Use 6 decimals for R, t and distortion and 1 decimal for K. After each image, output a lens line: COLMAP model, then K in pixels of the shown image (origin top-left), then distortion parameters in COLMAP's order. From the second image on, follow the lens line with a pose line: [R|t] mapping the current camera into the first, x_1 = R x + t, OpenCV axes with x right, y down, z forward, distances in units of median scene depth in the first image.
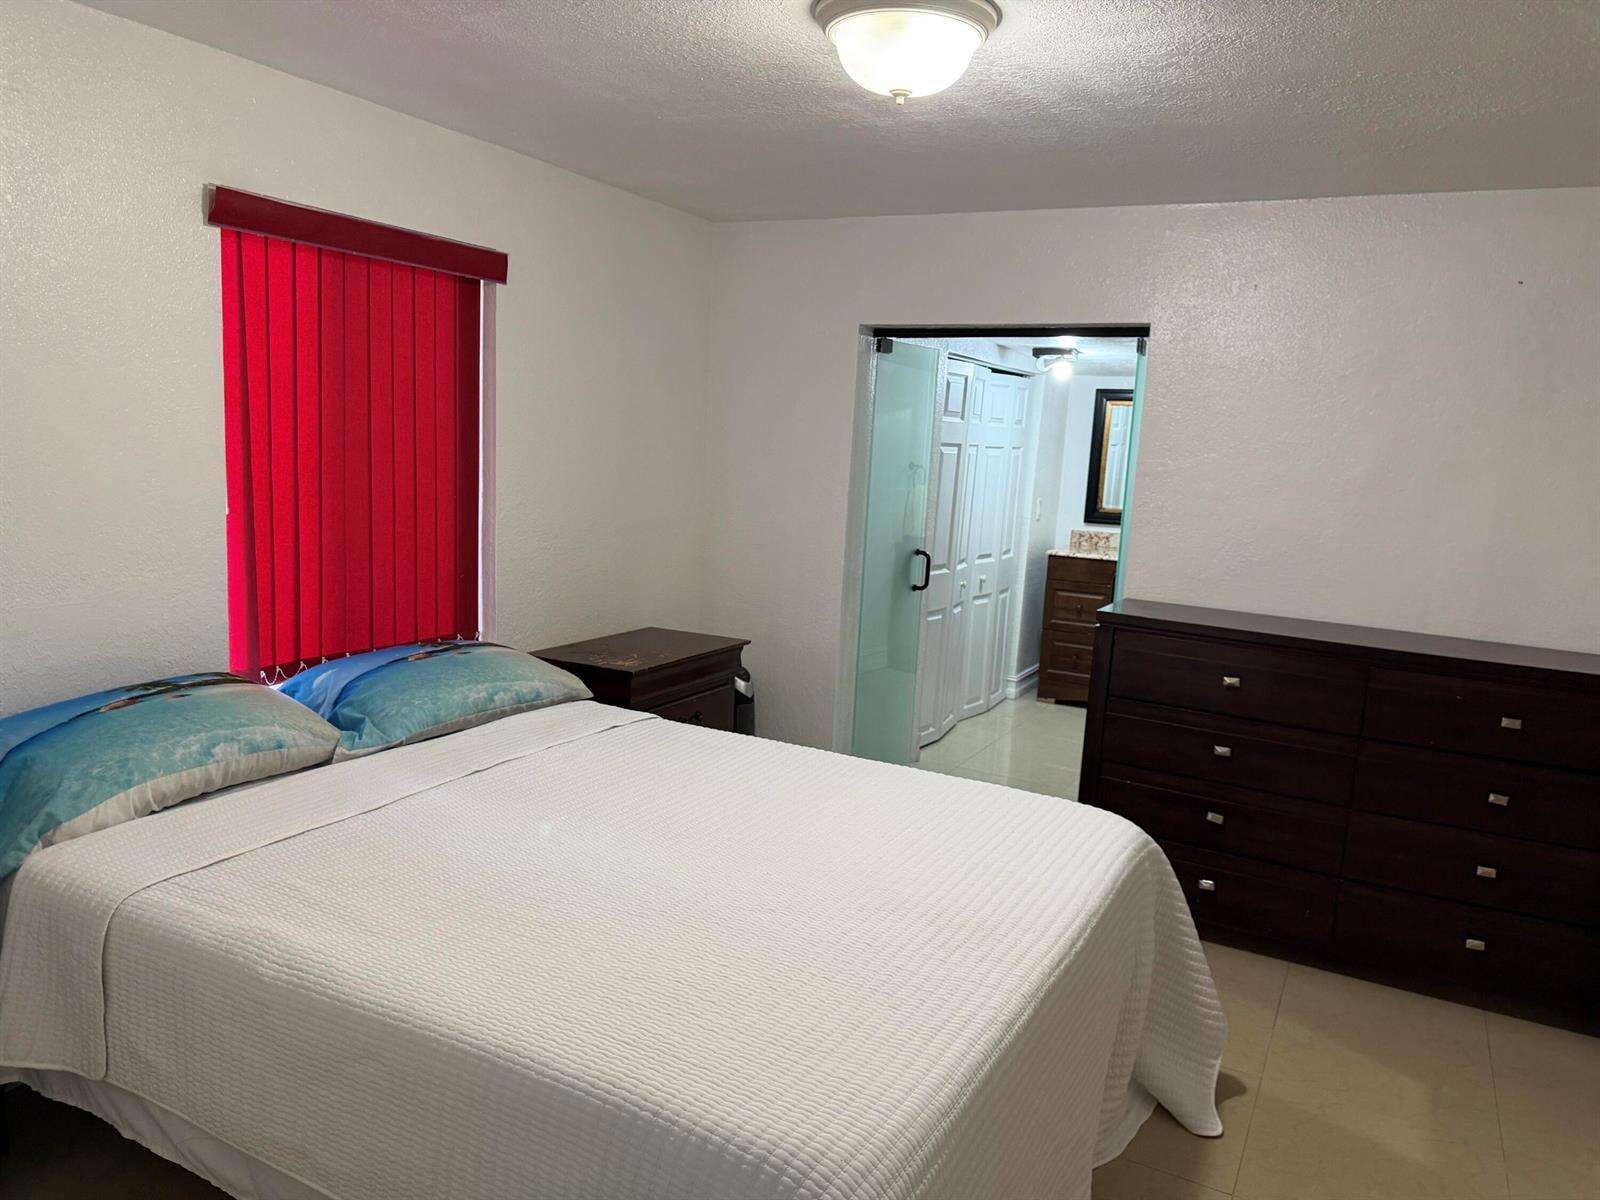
lens RADIAL K [[1120.4, 0, 788.4], [0, 1120.4, 603.5], [0, 0, 1]] dist [0.134039, -0.200567]
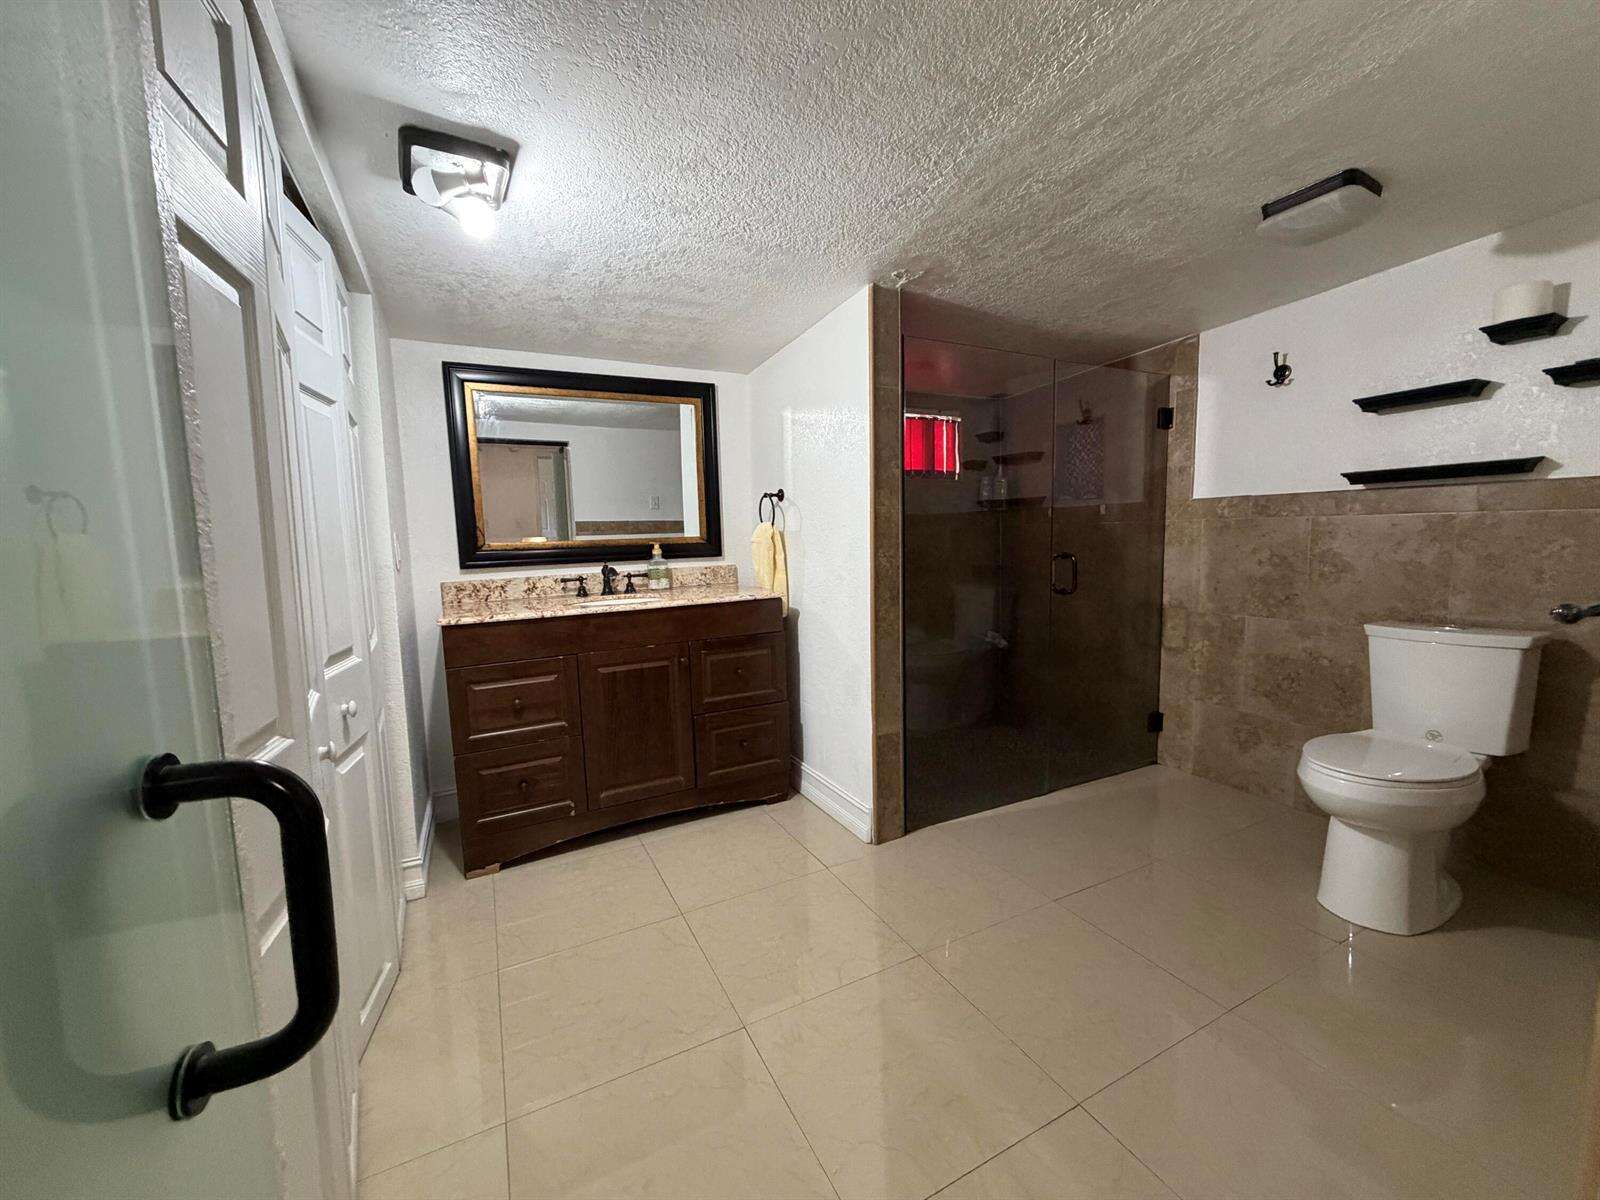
lens RADIAL K [[635.2, 0, 800.0], [0, 635.2, 600.0], [0, 0, 1]] dist [0.000403, -0.000181]
pose [[0.562789, -0.153002, 0.812317, 0.074919], [0.184584, 0.981167, 0.056922, -0.040926], [-0.805727, 0.117906, 0.580432, 0.665114]]
